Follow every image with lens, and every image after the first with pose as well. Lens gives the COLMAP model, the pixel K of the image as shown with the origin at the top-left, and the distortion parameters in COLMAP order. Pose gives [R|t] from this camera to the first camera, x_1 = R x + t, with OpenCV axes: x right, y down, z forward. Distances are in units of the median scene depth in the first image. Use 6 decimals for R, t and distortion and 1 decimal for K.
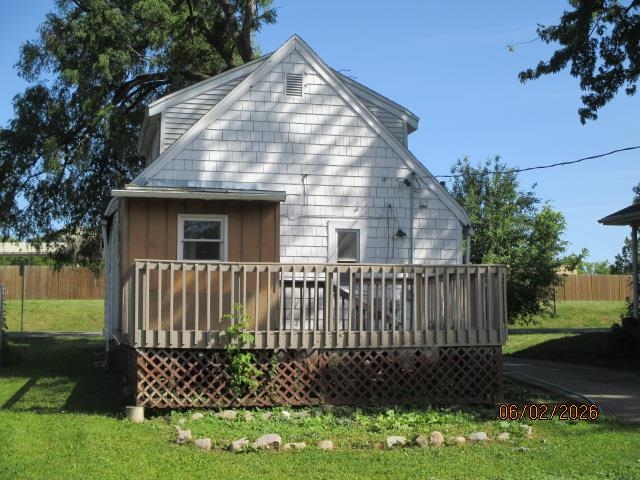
lens RADIAL K [[999.1, 0, 320.0], [0, 999.1, 240.0], [0, 0, 1]] dist [-0.088816, 0.080773]
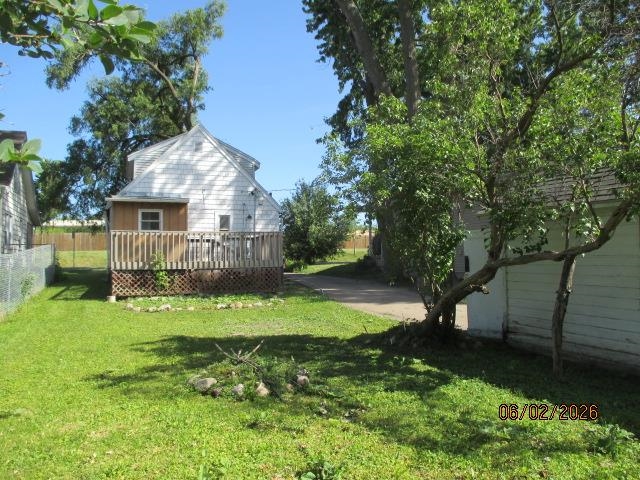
lens RADIAL K [[540.2, 0, 321.7], [0, 540.2, 237.4], [0, 0, 1]] dist [0.002982, 0.008301]
pose [[0.993111, -0.007619, 0.116930, 0.098848], [0.003250, 0.999291, 0.037509, -0.006105], [-0.117132, -0.036870, 0.992432, -0.180830]]
